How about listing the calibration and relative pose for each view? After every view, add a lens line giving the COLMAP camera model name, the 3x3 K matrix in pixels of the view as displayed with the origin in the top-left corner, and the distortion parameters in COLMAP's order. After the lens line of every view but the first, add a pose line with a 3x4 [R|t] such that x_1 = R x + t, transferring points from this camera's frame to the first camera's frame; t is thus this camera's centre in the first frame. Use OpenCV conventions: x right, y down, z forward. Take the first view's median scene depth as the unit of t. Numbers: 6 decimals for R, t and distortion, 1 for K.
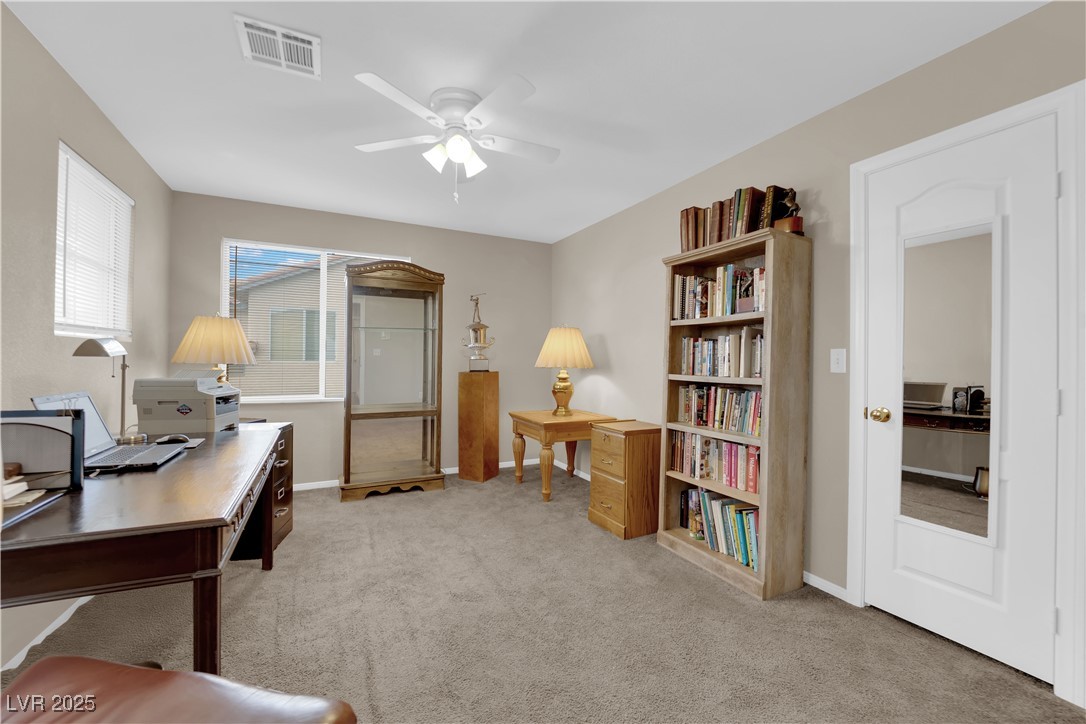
lens RADIAL K [[435.7, 0, 541.9], [0, 435.7, 359.7], [0, 0, 1]] dist [-0.008185, -0.005243]
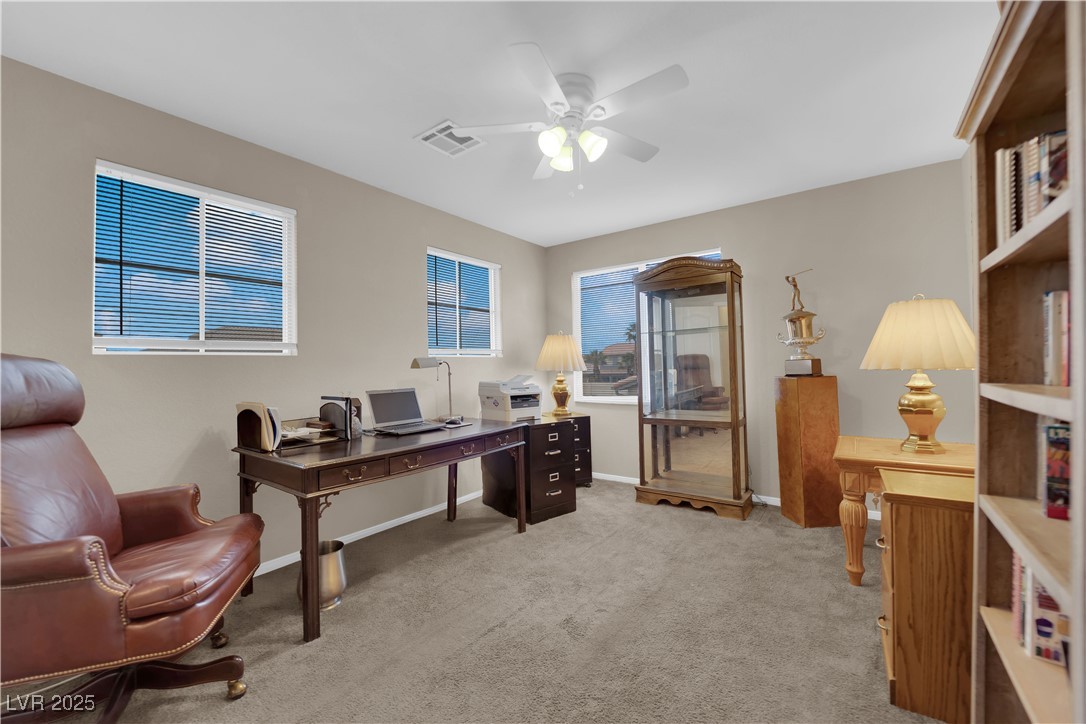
lens RADIAL K [[435.7, 0, 541.9], [0, 435.7, 359.7], [0, 0, 1]] dist [-0.008185, -0.005243]
pose [[0.457329, -0.032494, -0.888704, 0.365835], [0.026065, 0.999393, -0.023128, 0.005957], [0.888916, -0.012587, 0.457898, 0.320654]]
